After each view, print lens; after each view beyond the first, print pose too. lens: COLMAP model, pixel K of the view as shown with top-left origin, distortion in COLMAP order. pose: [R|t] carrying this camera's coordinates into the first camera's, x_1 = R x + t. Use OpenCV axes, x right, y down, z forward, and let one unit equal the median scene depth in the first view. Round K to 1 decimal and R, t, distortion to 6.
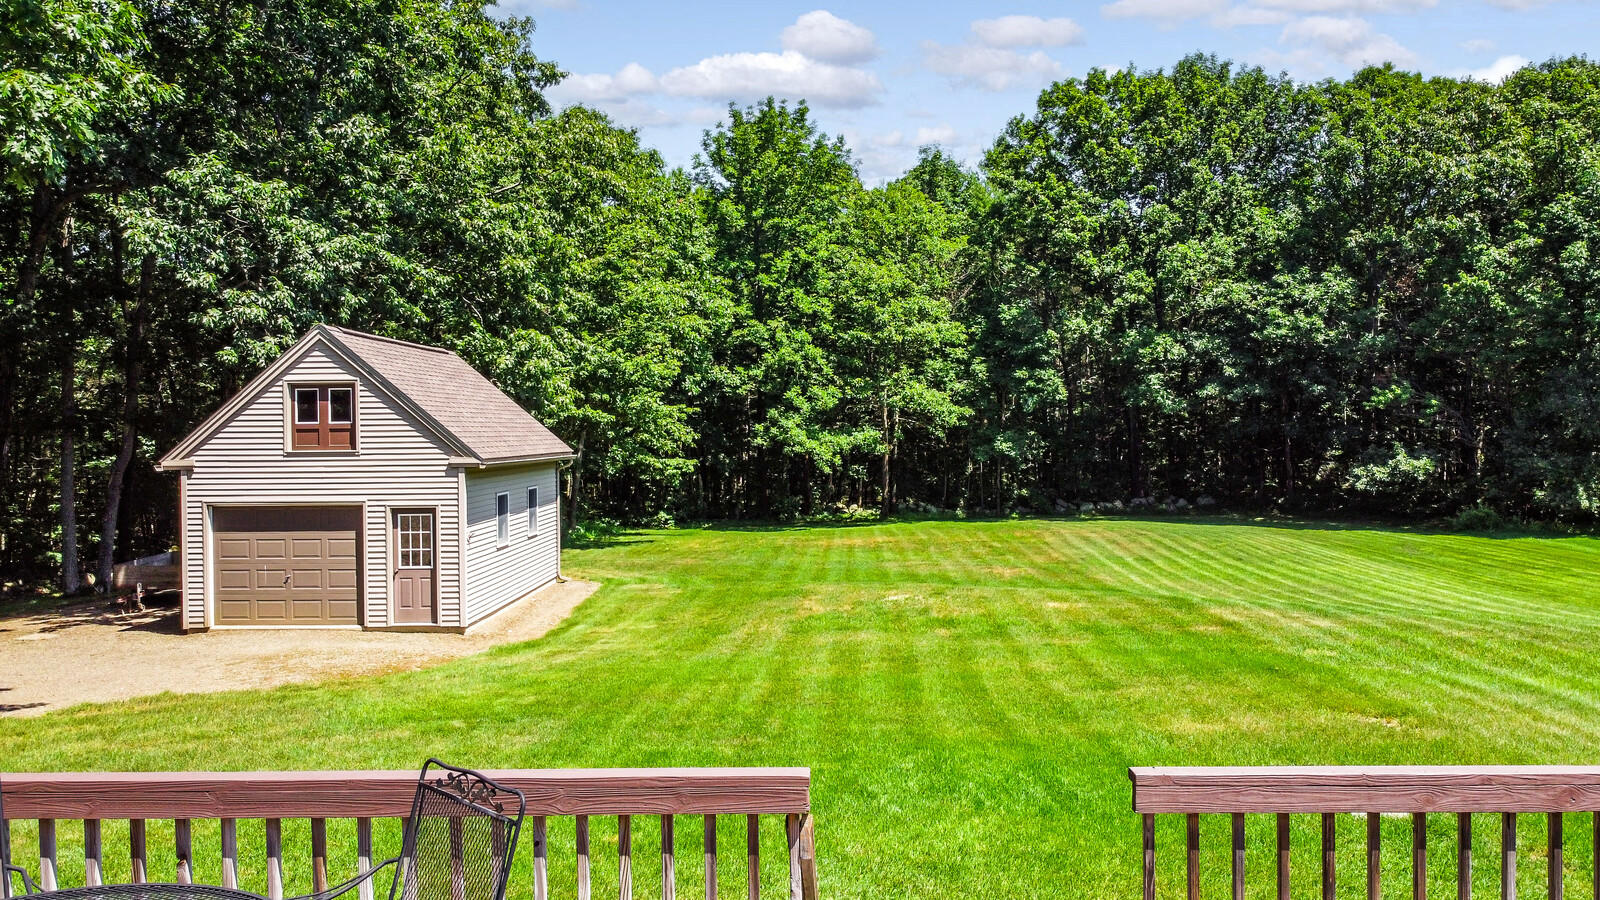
lens RADIAL K [[1222.0, 0, 796.4], [0, 1222.0, 441.1], [0, 0, 1]] dist [-0.000002, 0.002150]
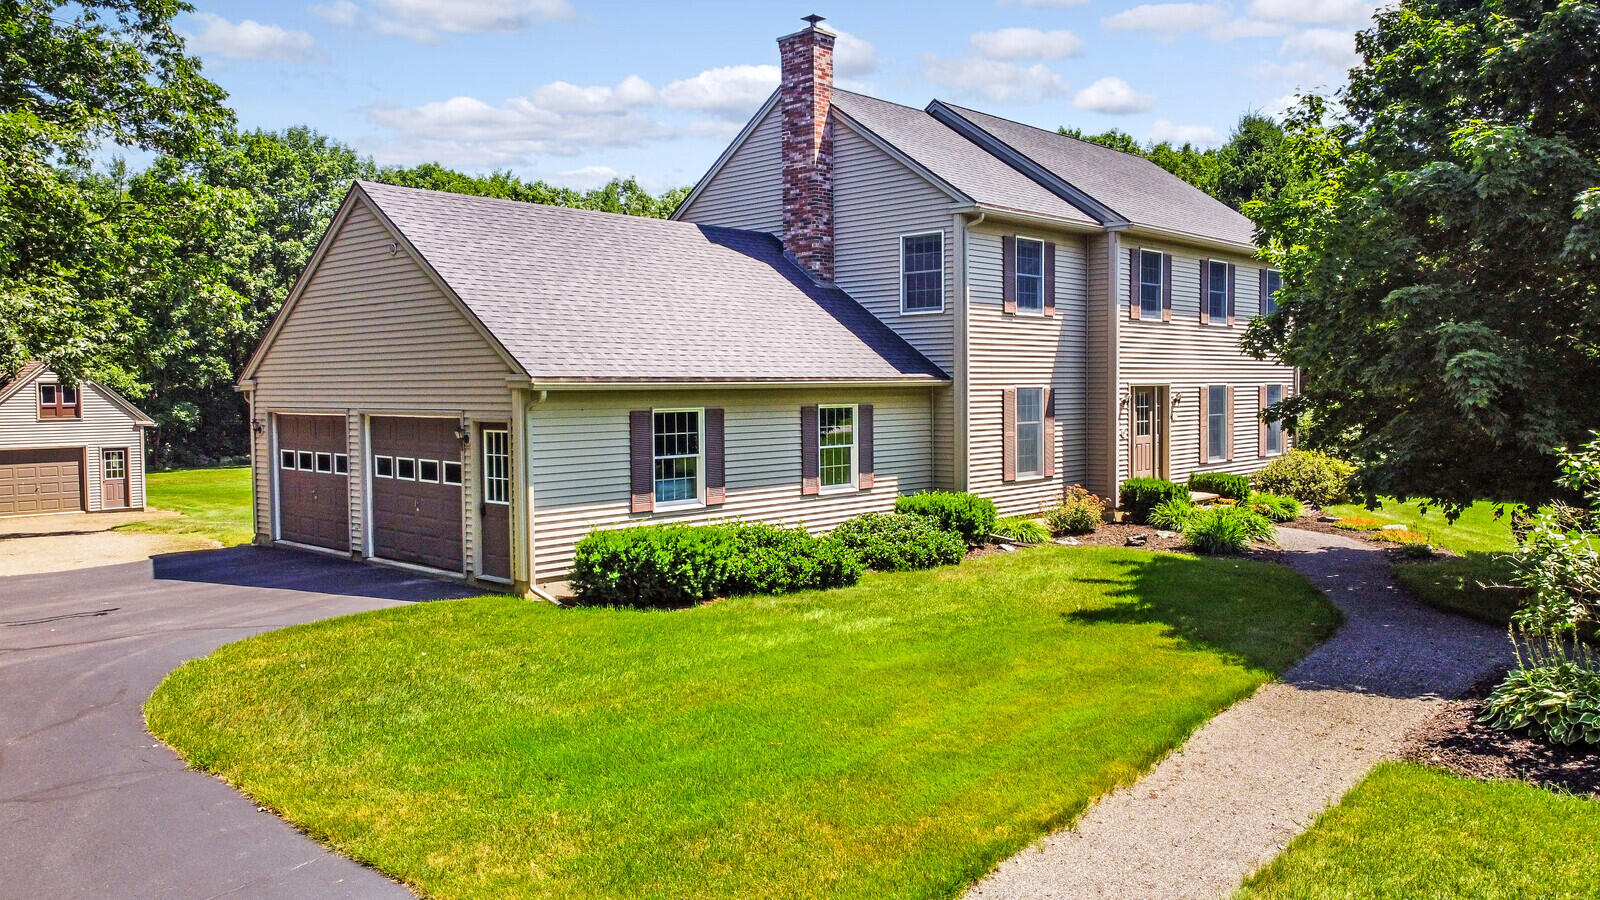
lens RADIAL K [[1222.0, 0, 800.0], [0, 1222.0, 450.5], [0, 0, 1]] dist [-0.000002, 0.002150]
pose [[0.676599, -0.034988, 0.735520, -0.994442], [0.008553, 0.999177, 0.039661, -0.008258], [-0.736302, -0.020543, 0.676341, -1.093586]]
